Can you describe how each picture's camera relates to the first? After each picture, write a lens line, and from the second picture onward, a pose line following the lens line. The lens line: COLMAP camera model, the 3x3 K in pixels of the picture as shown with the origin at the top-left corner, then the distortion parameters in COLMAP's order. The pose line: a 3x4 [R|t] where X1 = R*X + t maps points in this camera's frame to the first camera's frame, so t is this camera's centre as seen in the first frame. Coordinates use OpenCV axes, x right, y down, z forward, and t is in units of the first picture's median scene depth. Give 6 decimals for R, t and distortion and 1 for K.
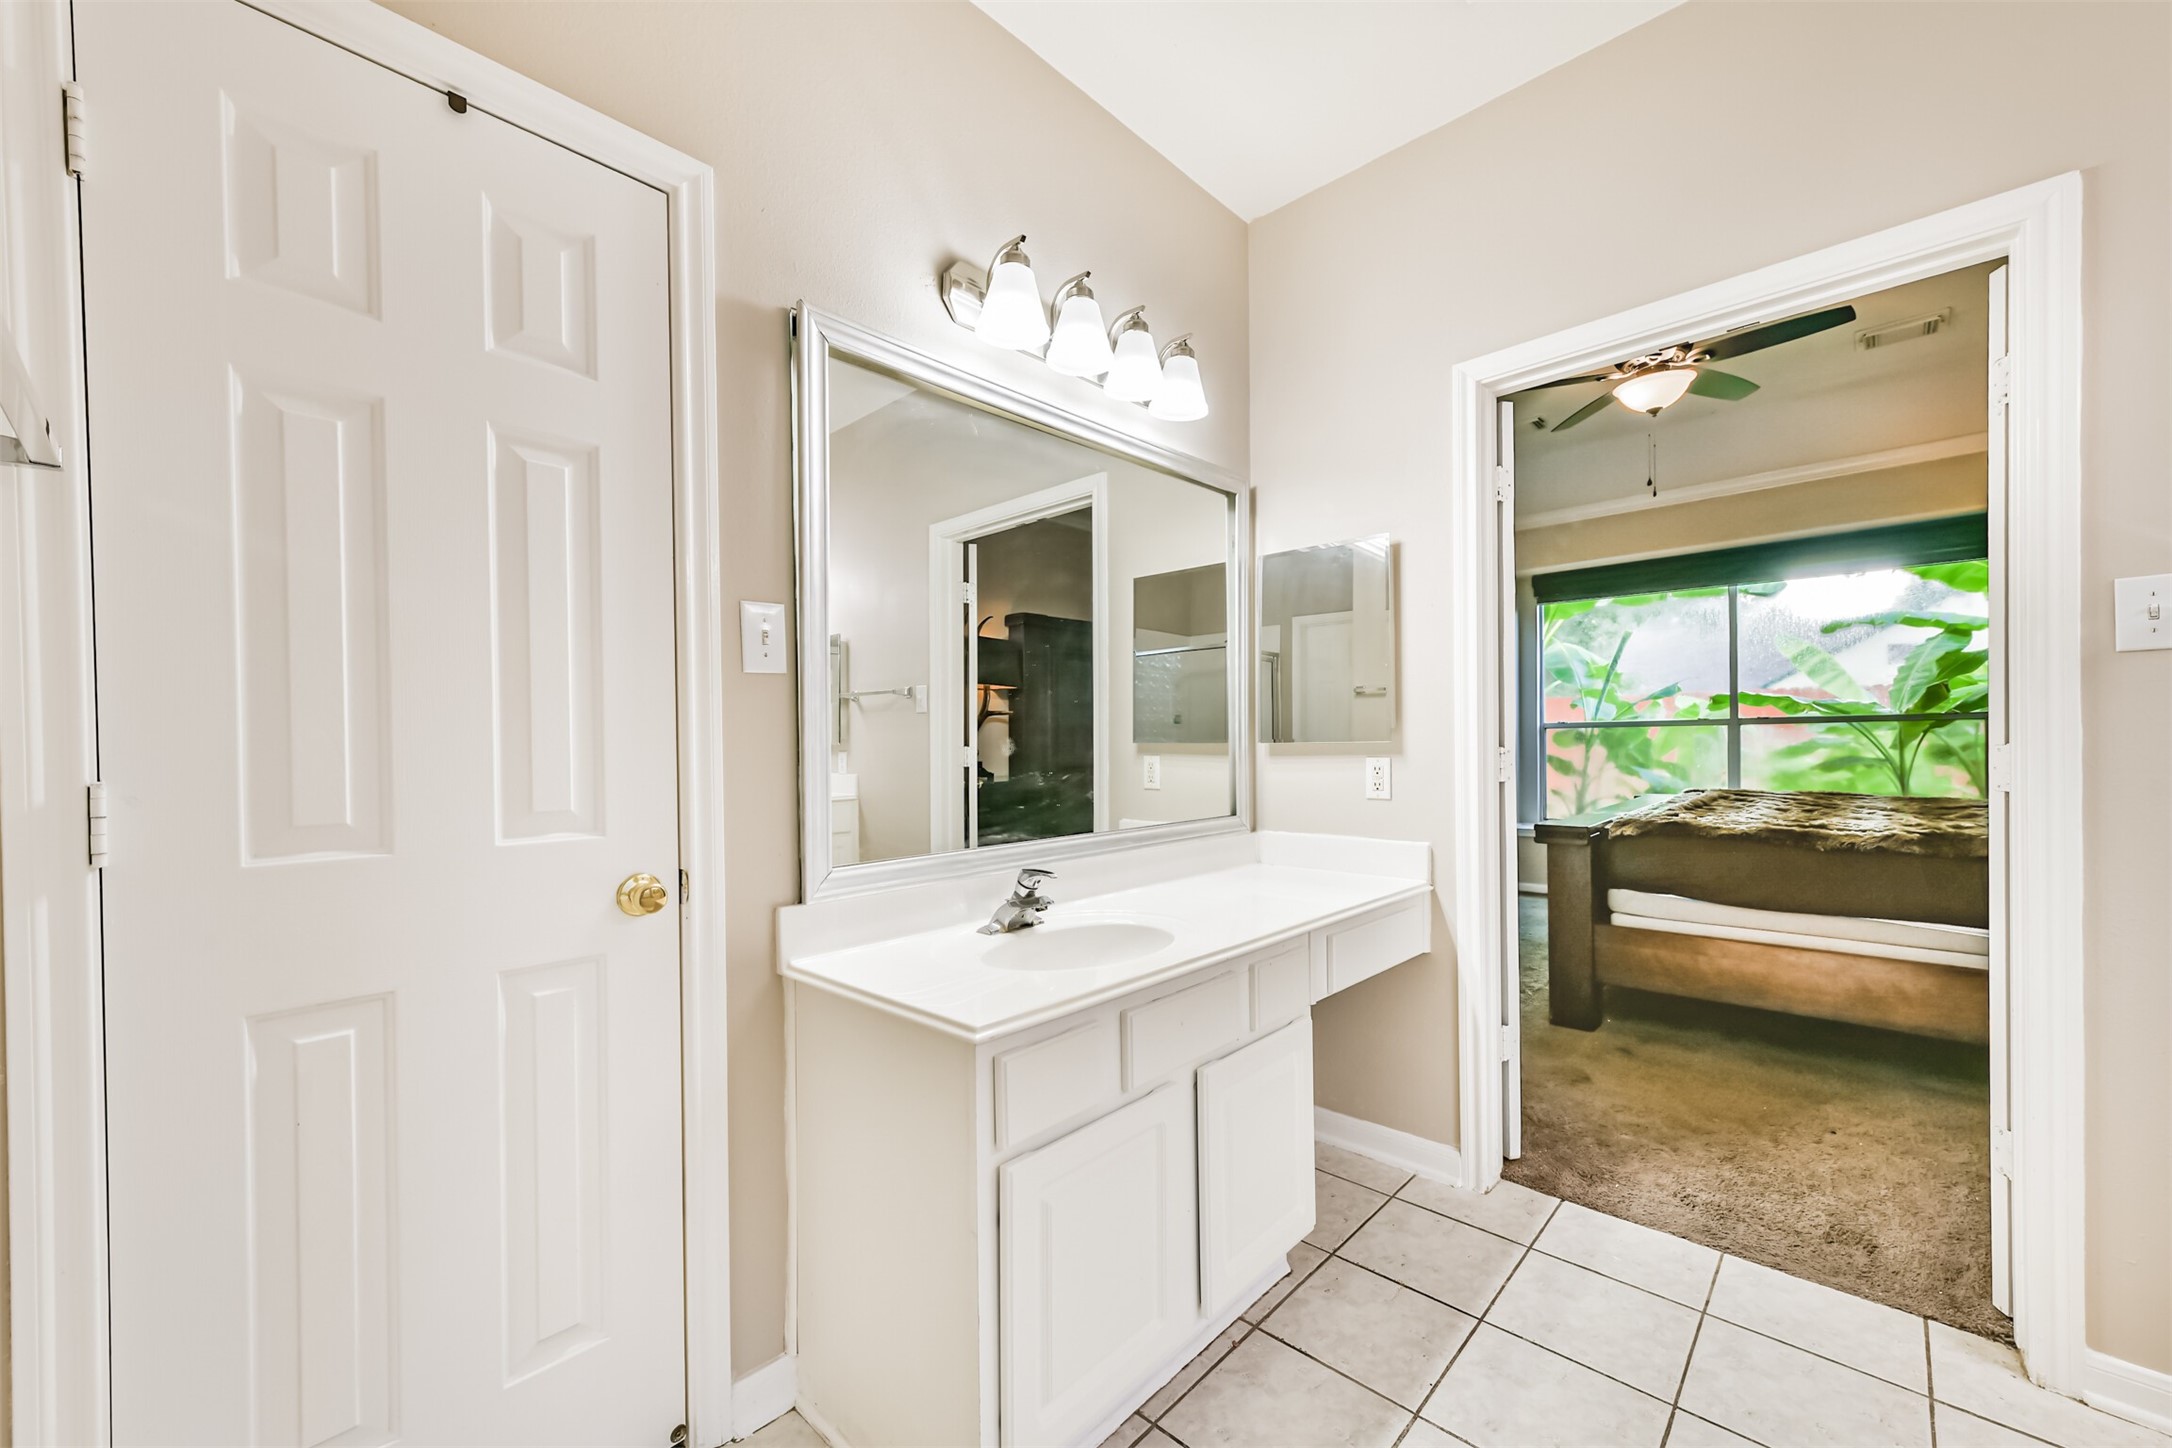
lens RADIAL K [[854.0, 0, 1081.1], [0, 854.0, 749.8], [0, 0, 1]] dist [0.012085, -0.001105]
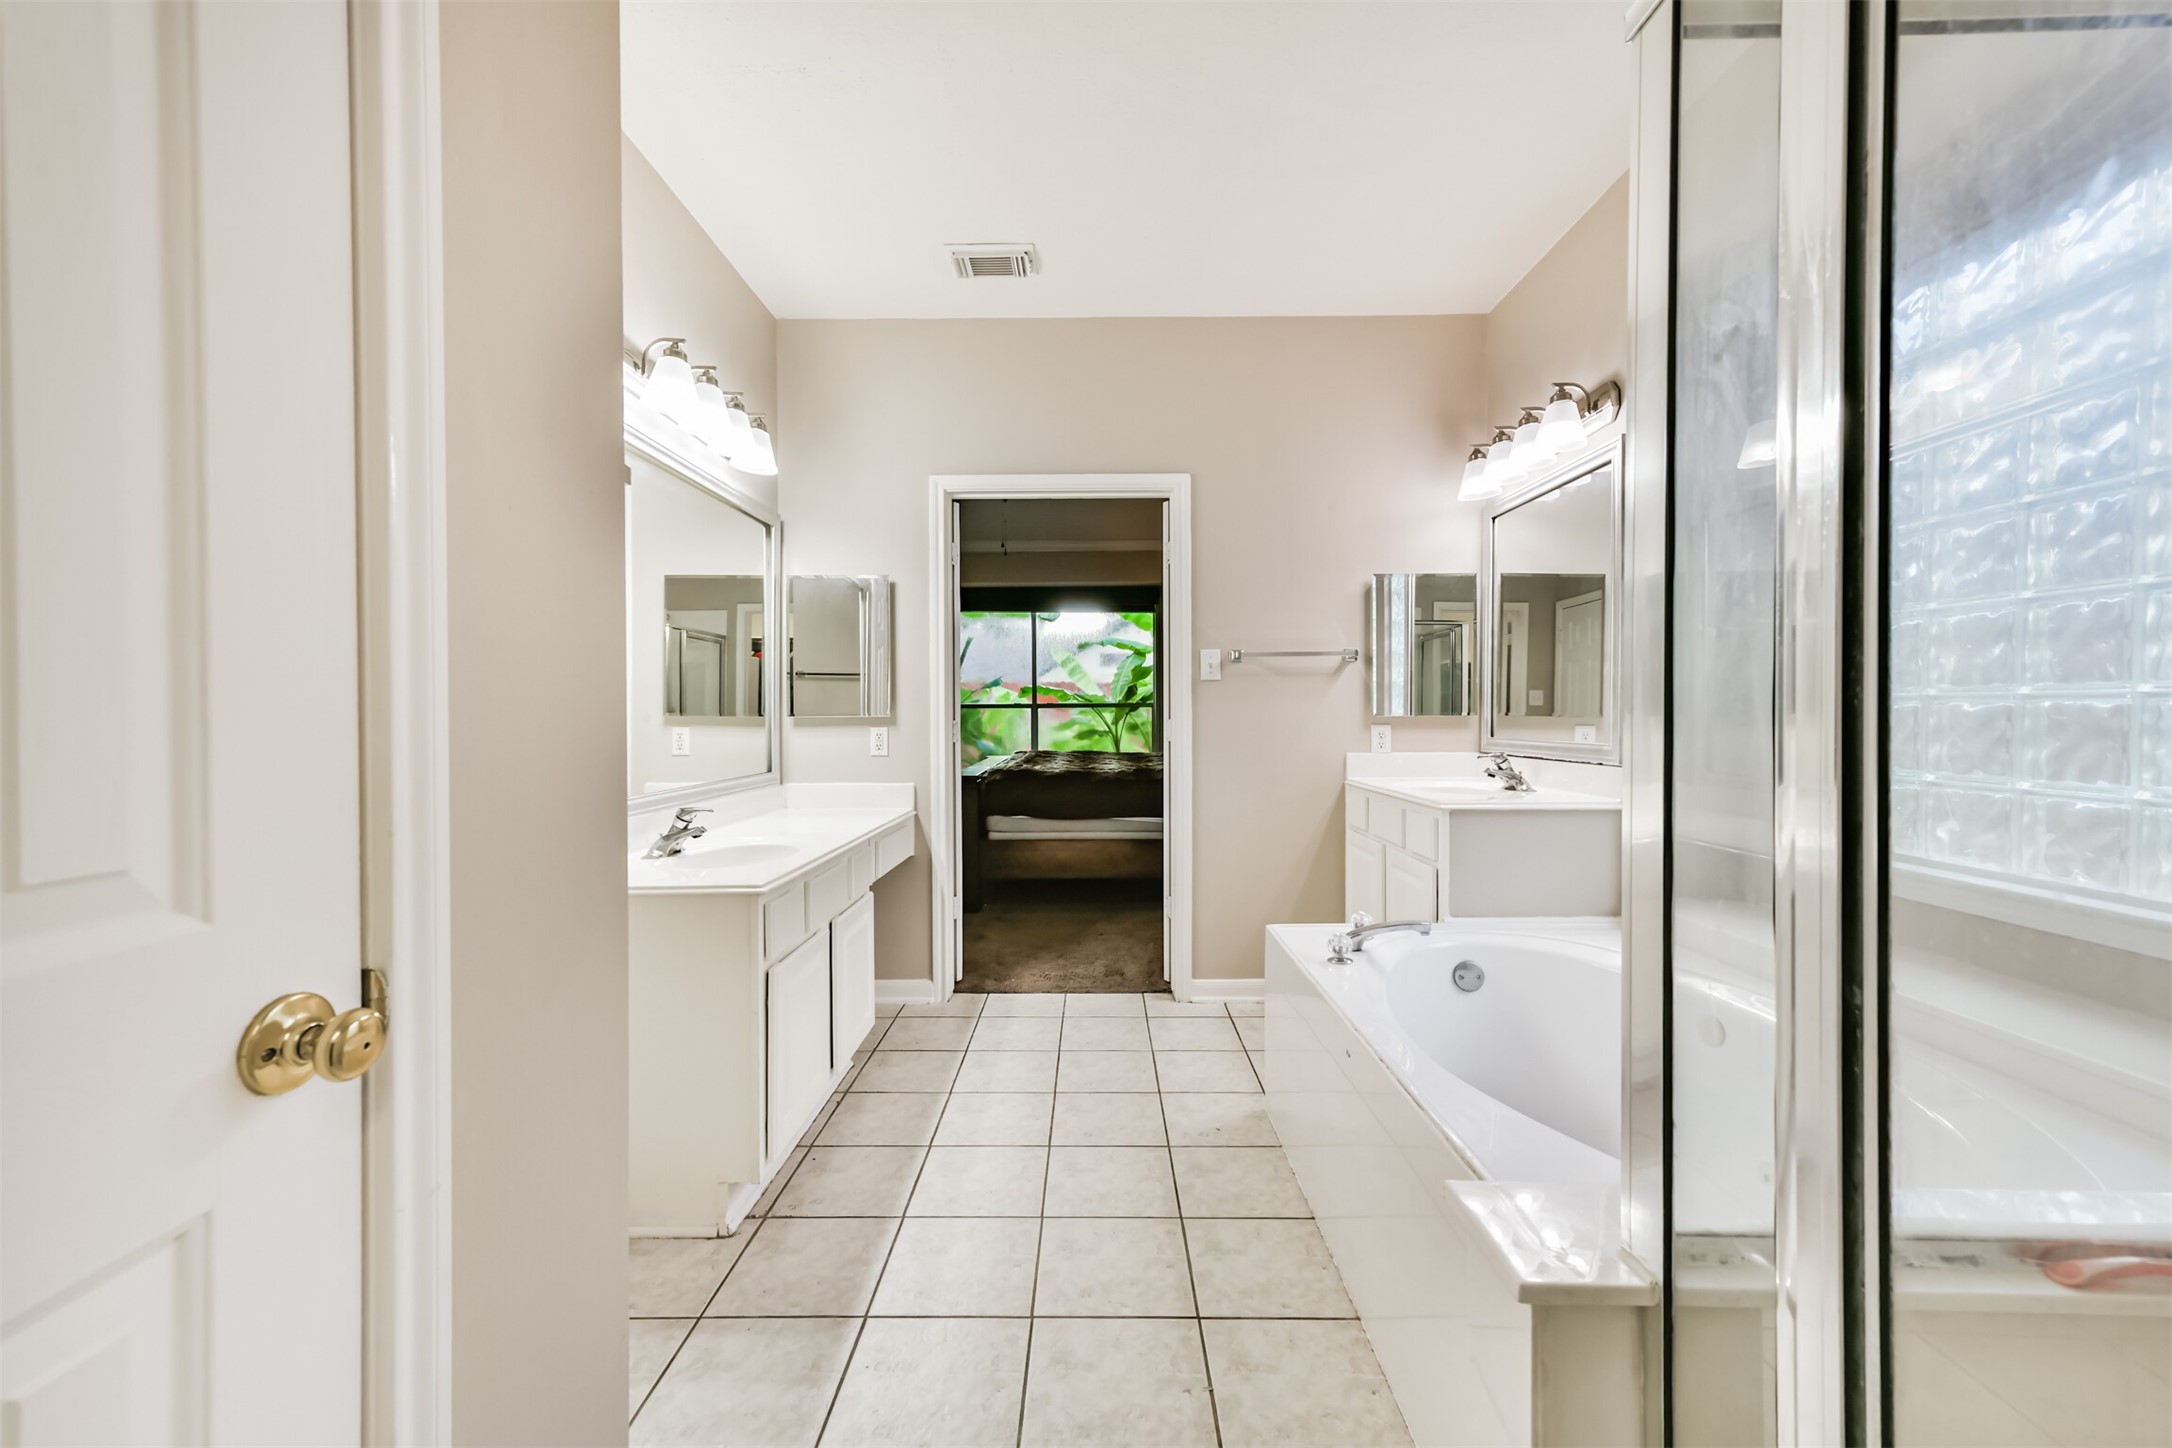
lens RADIAL K [[854.0, 0, 1084.5], [0, 854.0, 719.6], [0, 0, 1]] dist [0.012085, -0.001105]
pose [[0.739276, 0.006617, 0.673370, -0.322570], [-0.000709, 0.999959, -0.009047, 0.007711], [-0.673403, 0.006211, 0.739250, -0.268713]]
